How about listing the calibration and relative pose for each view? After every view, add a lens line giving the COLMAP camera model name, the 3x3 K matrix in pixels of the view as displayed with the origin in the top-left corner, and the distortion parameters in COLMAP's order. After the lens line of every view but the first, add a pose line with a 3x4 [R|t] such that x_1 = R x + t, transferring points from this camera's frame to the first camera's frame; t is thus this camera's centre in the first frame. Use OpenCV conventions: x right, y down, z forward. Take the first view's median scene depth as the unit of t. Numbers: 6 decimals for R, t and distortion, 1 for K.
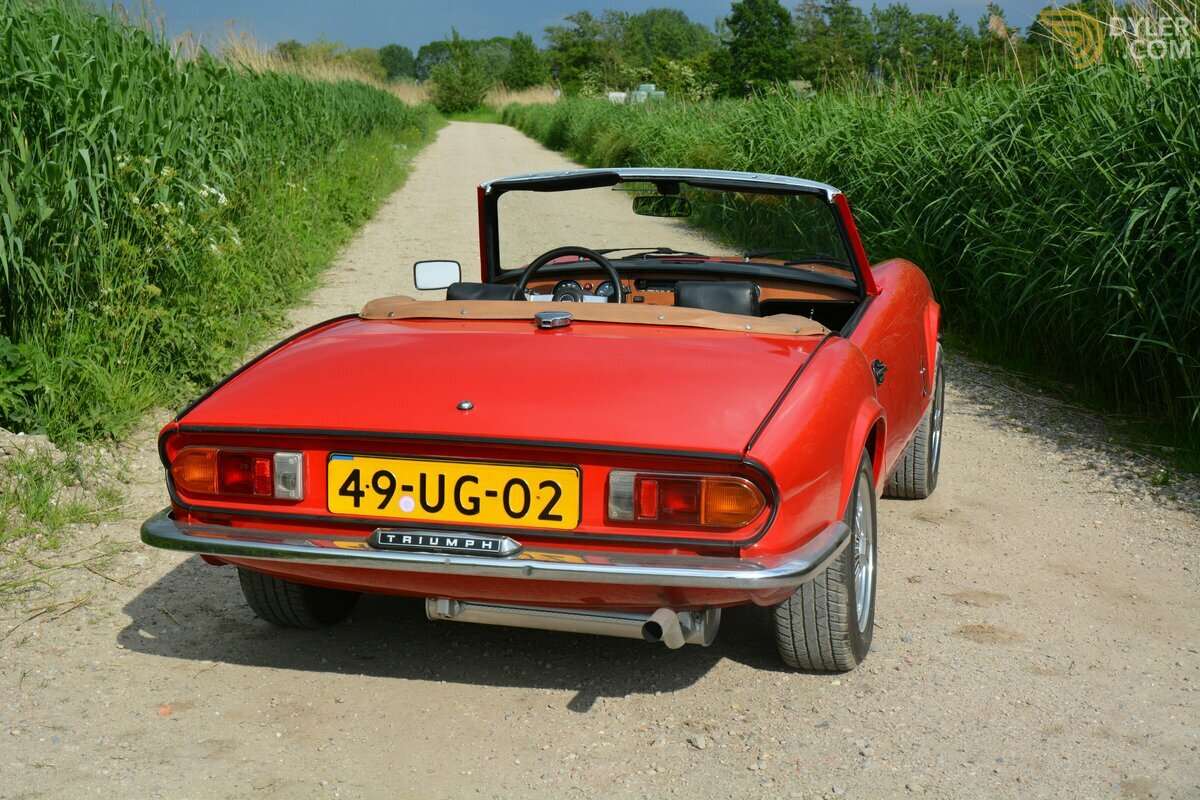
lens RADIAL K [[1841.6, 0, 598.8], [0, 1841.6, 392.7], [0, 0, 1]] dist [0.170229, 0.000000]
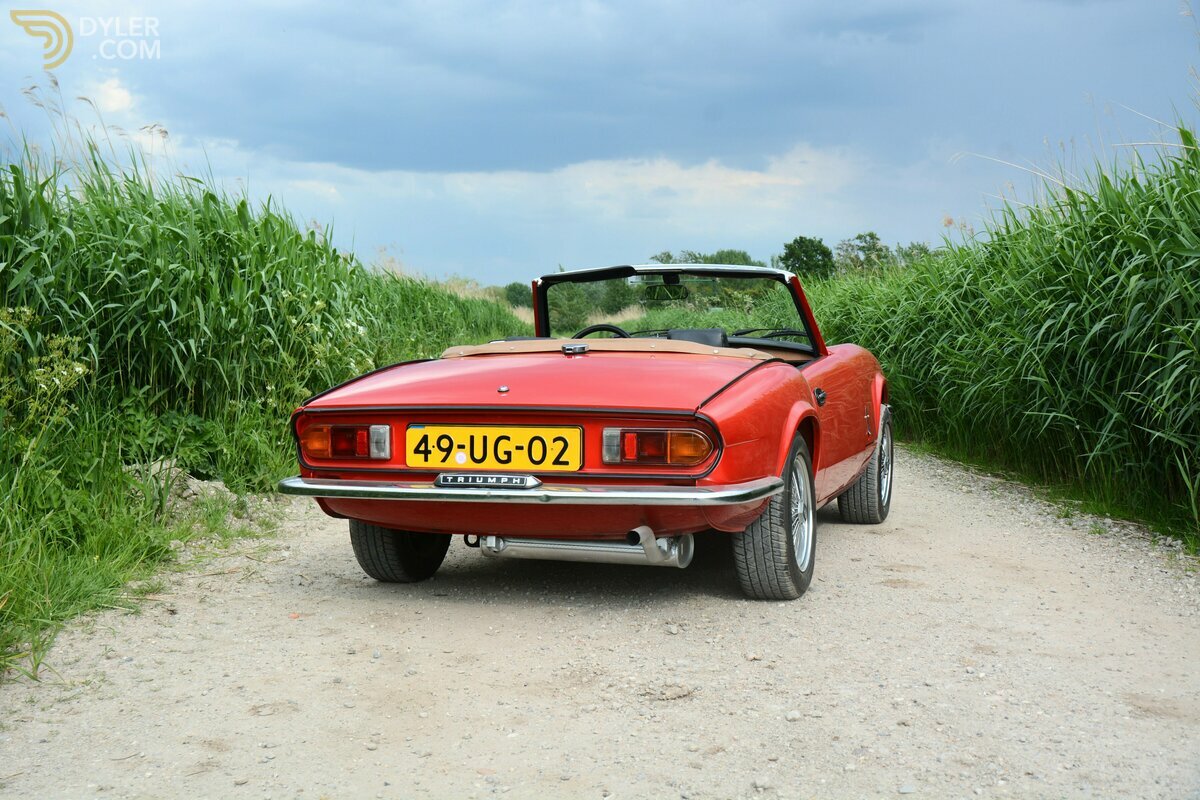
lens RADIAL K [[1502.8, 0, 601.0], [0, 1502.8, 399.5], [0, 0, 1]] dist [0.078351, 0.000000]
pose [[0.998428, -0.015406, -0.053886, 0.061171], [0.009495, 0.994075, -0.108278, 0.132659], [0.055234, 0.107597, 0.992659, -0.129562]]
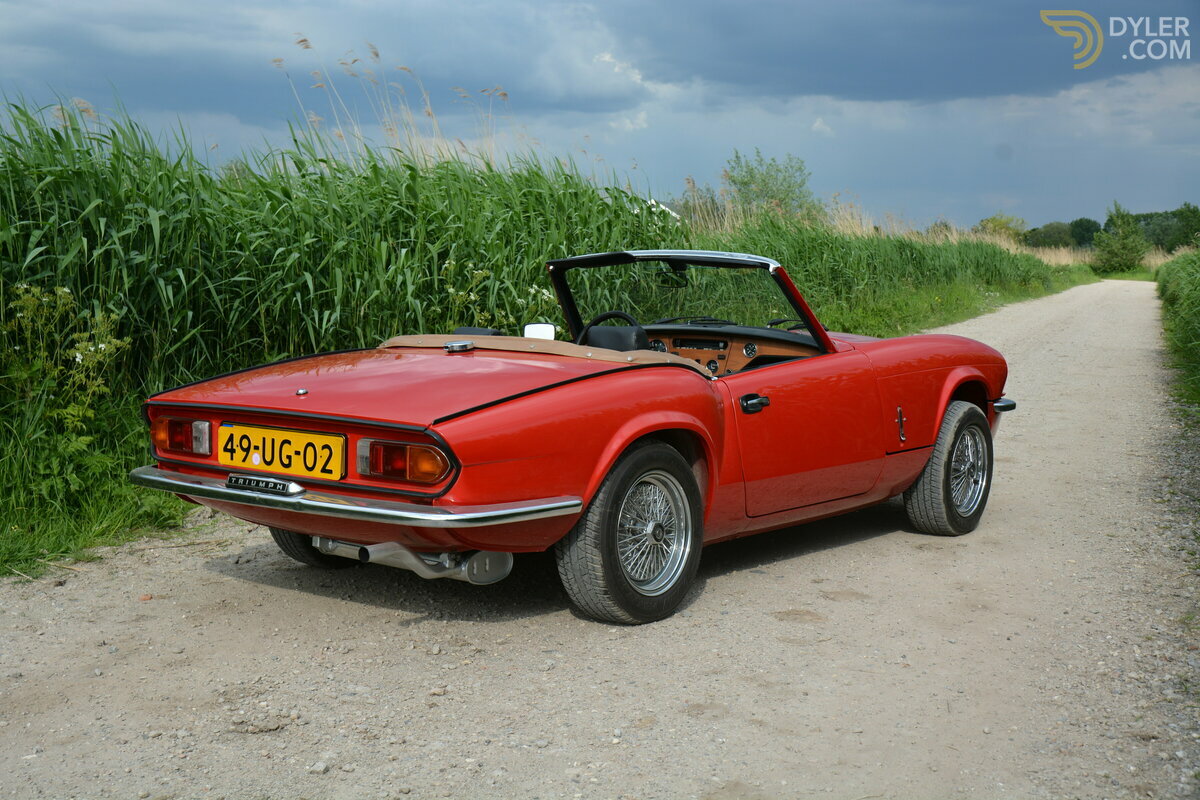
lens RADIAL K [[1502.8, 0, 600.4], [0, 1502.8, 407.0], [0, 0, 1]] dist [0.078351, 0.000000]
pose [[0.911969, 0.033752, -0.408869, 0.573167], [-0.060042, 0.996860, -0.051633, 0.060552], [0.405843, 0.071637, 0.911131, 0.044939]]
